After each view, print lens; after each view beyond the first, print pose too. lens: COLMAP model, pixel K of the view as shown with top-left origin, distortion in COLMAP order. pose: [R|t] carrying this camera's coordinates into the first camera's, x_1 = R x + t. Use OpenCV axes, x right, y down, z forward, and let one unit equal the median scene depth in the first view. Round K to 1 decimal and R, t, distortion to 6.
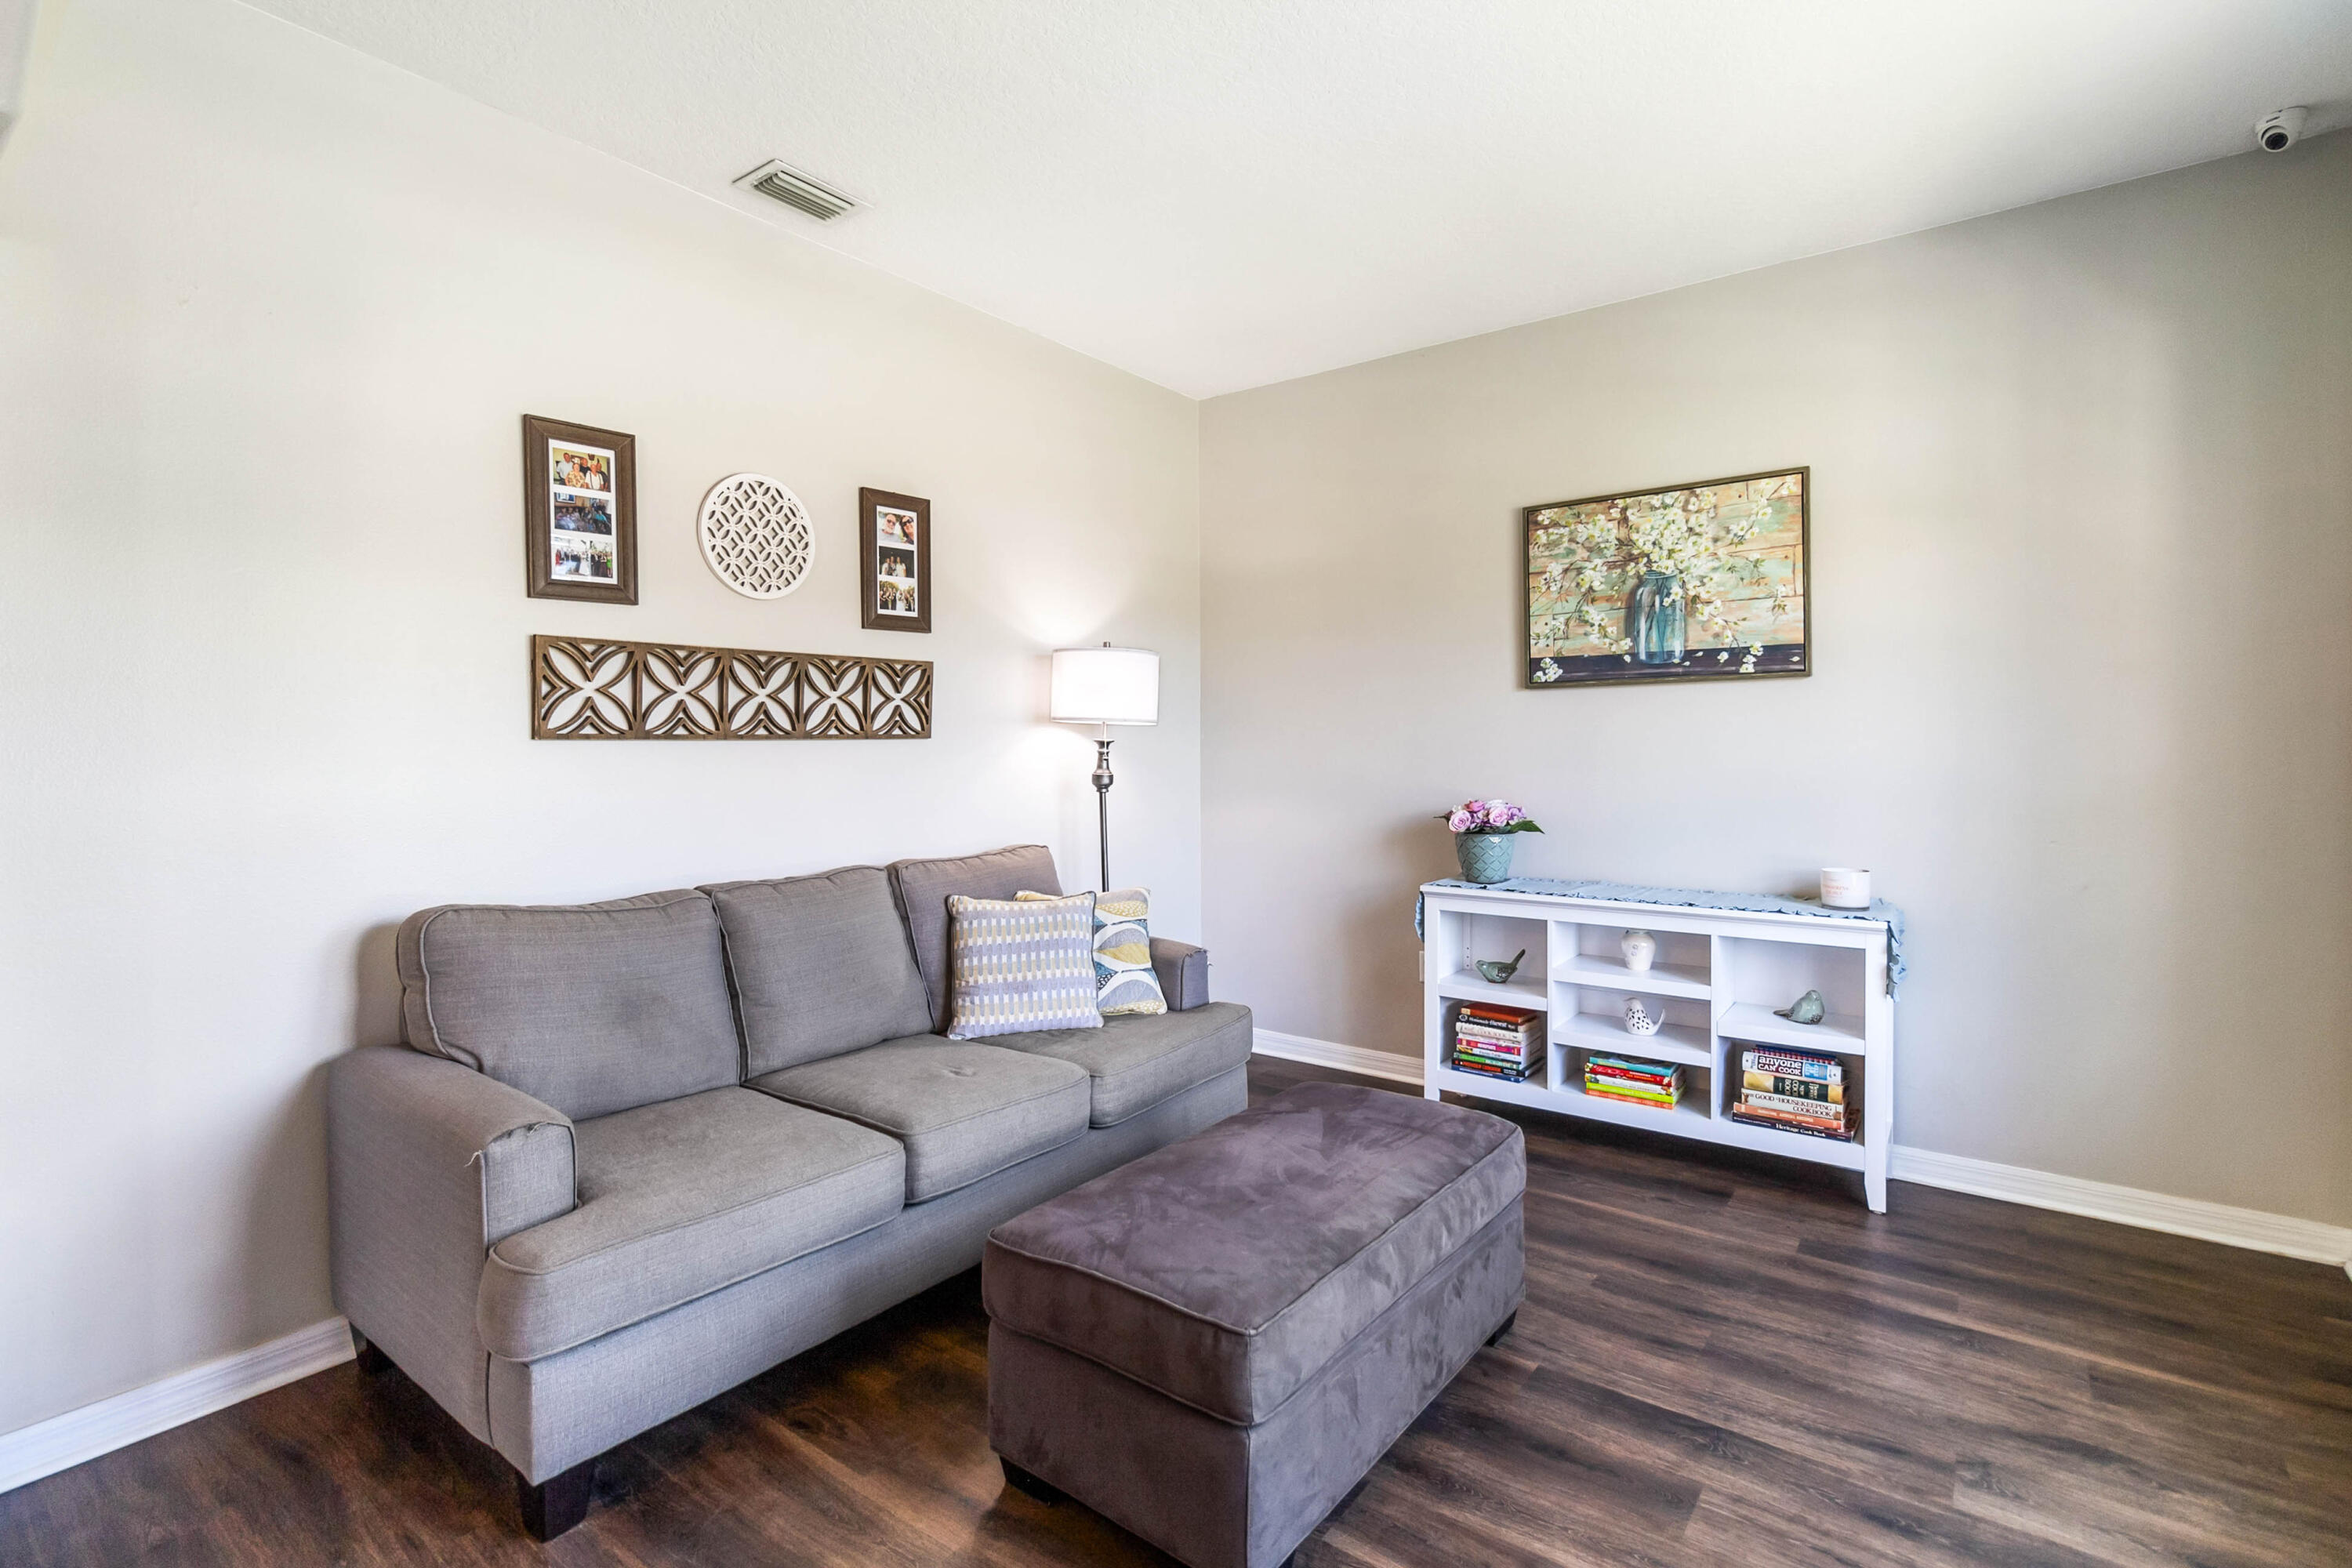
lens RADIAL K [[1087.9, 0, 1187.6], [0, 1087.9, 758.4], [0, 0, 1]] dist [0.001711, -0.000756]
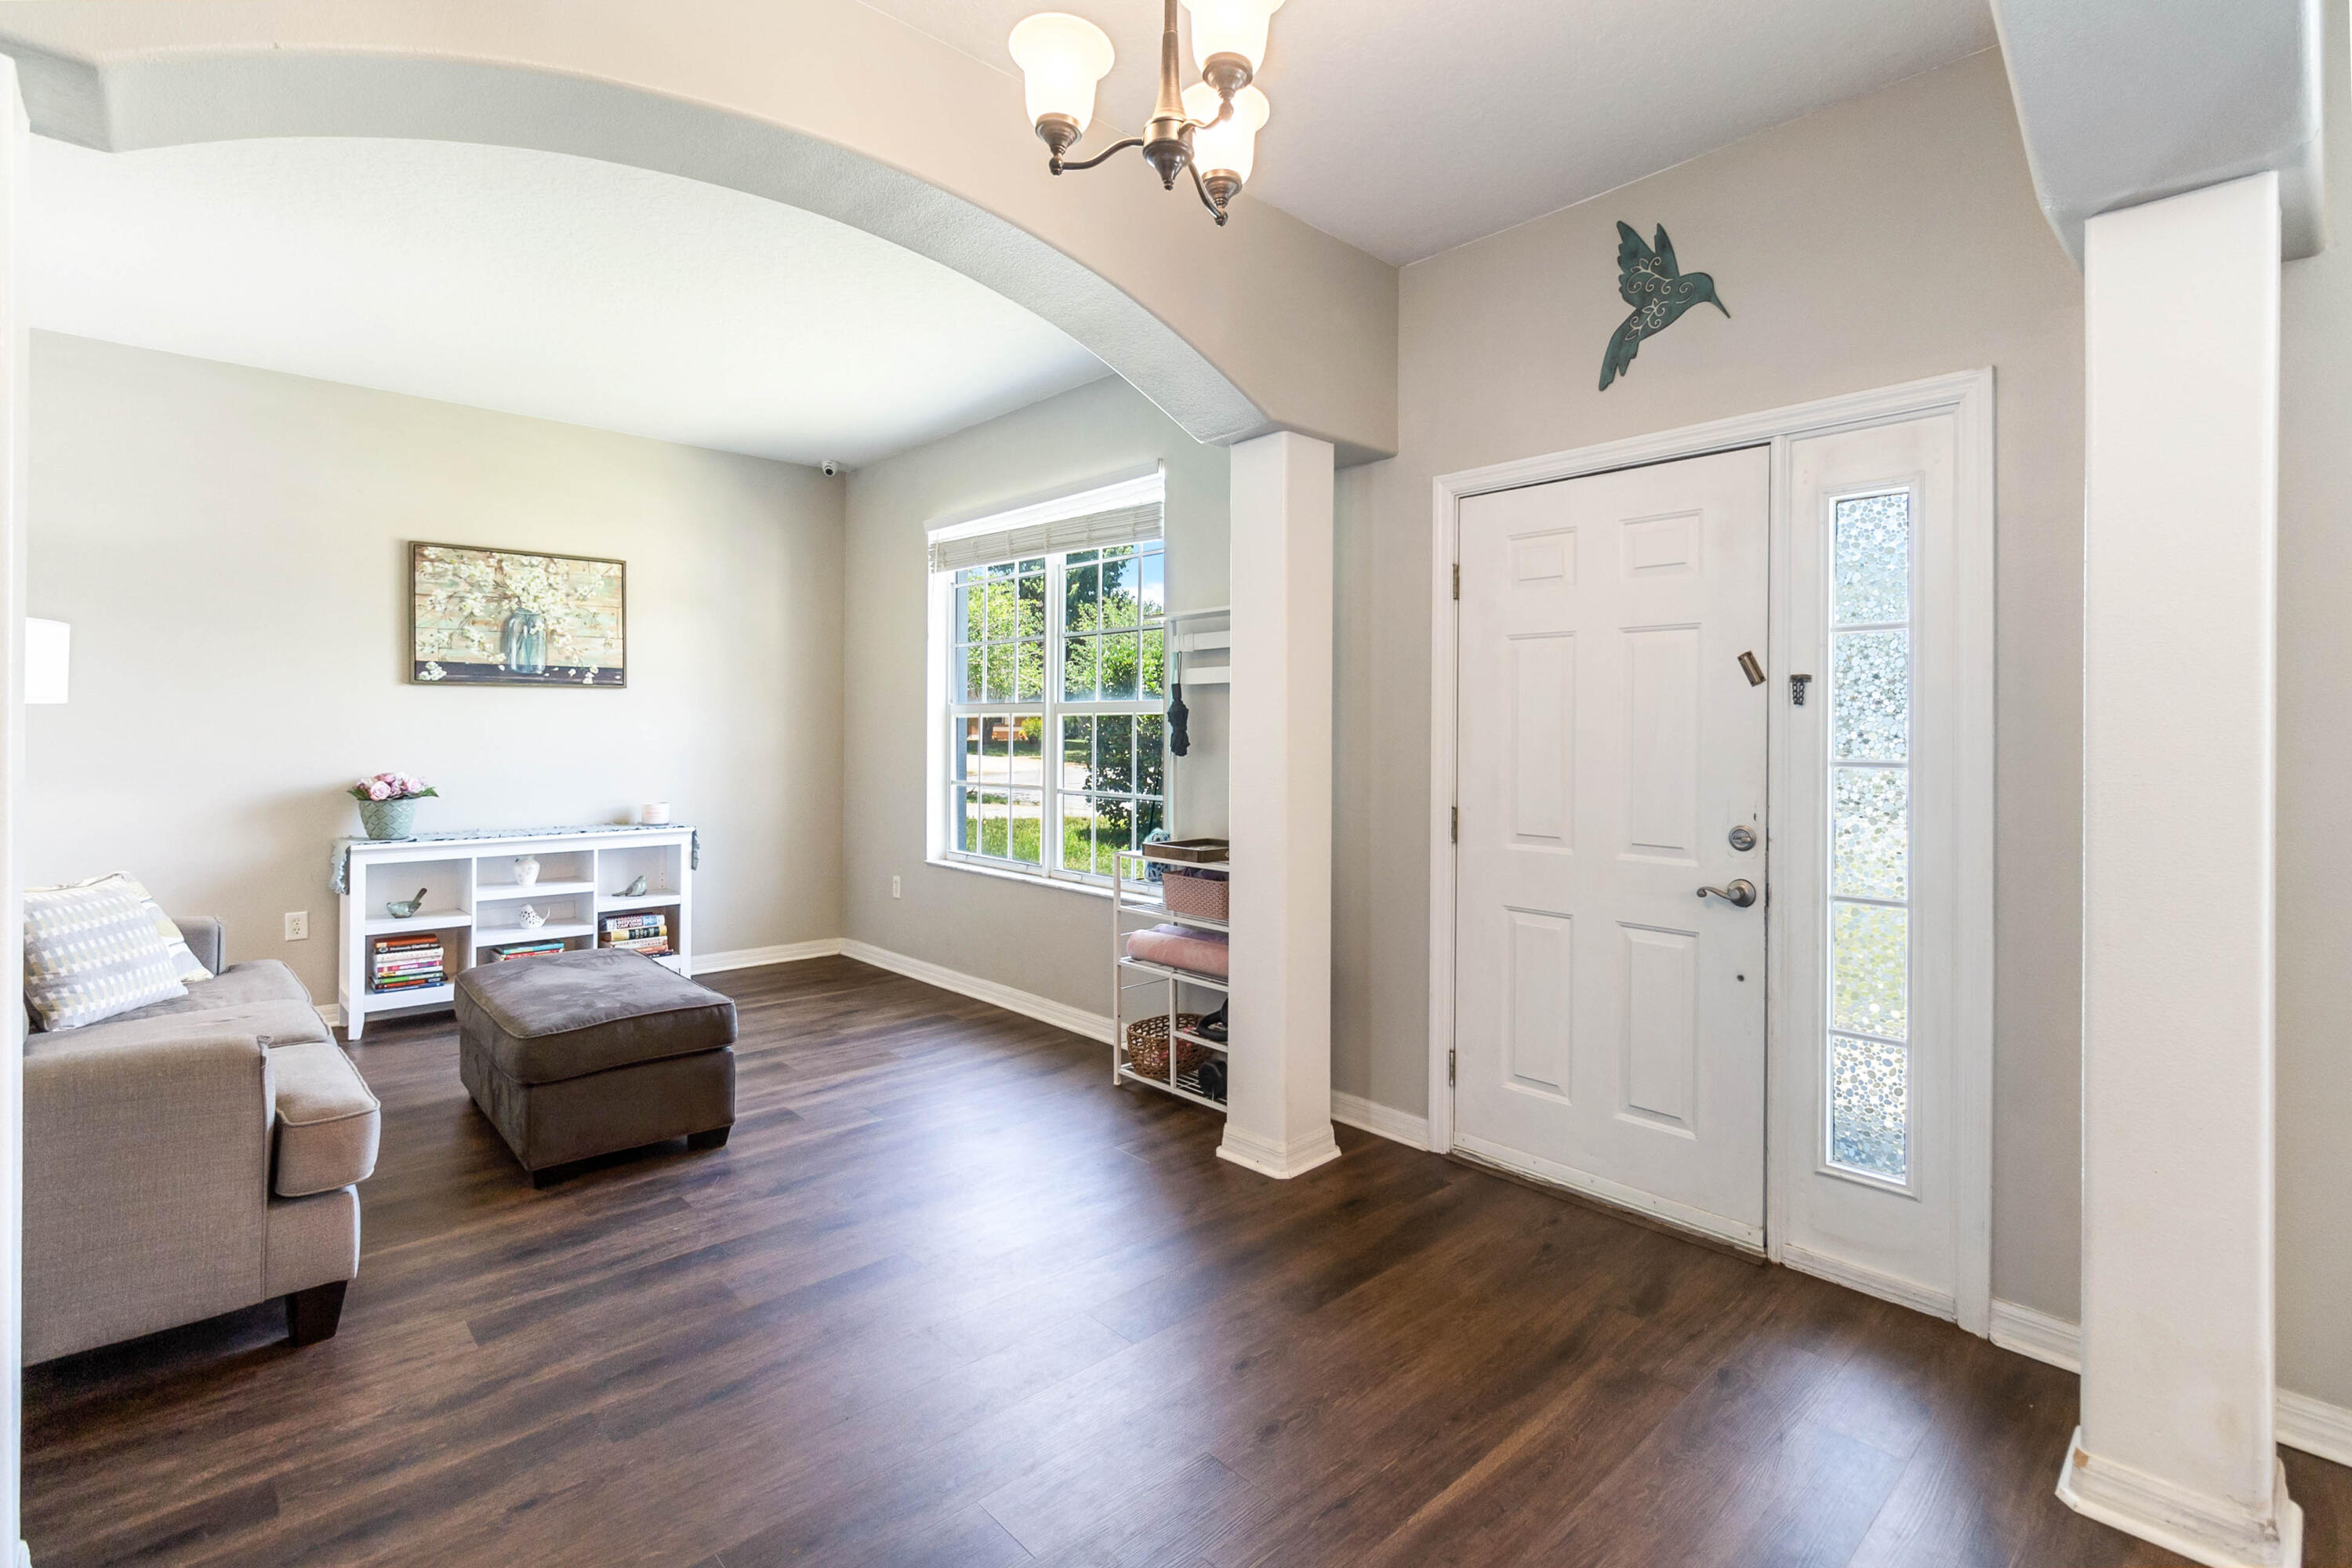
lens RADIAL K [[1087.9, 0, 1219.5], [0, 1087.9, 728.4], [0, 0, 1]] dist [0.001711, -0.000756]
pose [[0.161578, 0.006404, 0.986839, -0.882073], [0.006266, 0.999952, -0.007515, 0.003187], [-0.986840, 0.007398, 0.161530, -0.147537]]
